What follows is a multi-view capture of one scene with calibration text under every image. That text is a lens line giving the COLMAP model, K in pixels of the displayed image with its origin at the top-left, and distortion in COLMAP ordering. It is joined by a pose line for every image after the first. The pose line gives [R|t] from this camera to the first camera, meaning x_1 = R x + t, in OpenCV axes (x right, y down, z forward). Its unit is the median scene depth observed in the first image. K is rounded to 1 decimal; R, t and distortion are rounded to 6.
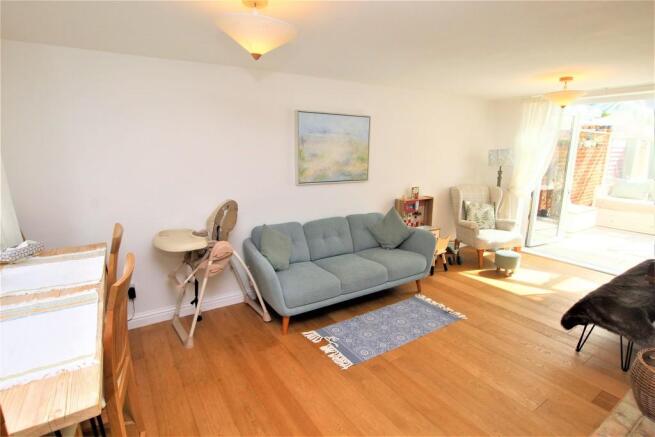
lens RADIAL K [[335.3, 0, 330.9], [0, 335.3, 225.1], [0, 0, 1]] dist [-0.030829, 0.001559]
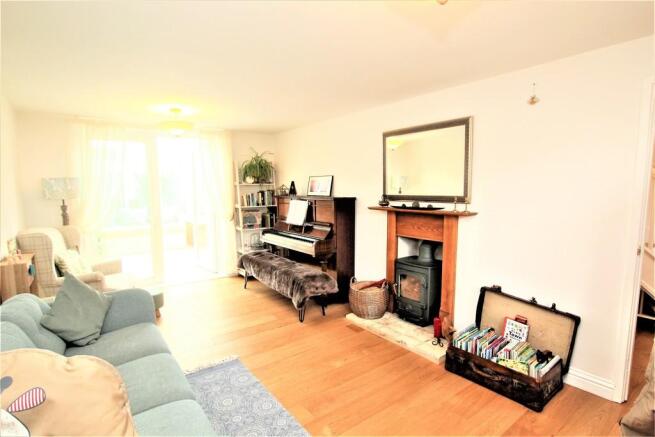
lens RADIAL K [[335.3, 0, 330.9], [0, 335.3, 225.1], [0, 0, 1]] dist [-0.030829, 0.001559]
pose [[-0.073720, -0.109056, 0.991298, -0.320357], [0.229680, 0.965426, 0.123290, -0.078765], [-0.970470, 0.236770, -0.046124, 0.489239]]
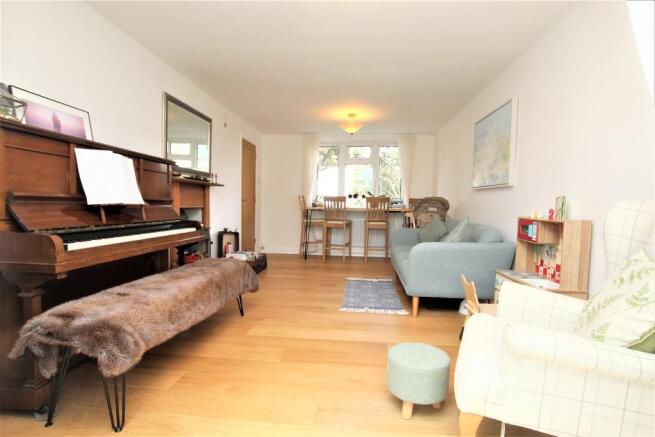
lens RADIAL K [[335.3, 0, 330.9], [0, 335.3, 225.1], [0, 0, 1]] dist [-0.030829, 0.001559]
pose [[-0.607850, 0.038998, -0.793093, 0.819808], [-0.196510, 0.960336, 0.197833, -0.103277], [0.769351, 0.276104, -0.576077, 1.013883]]
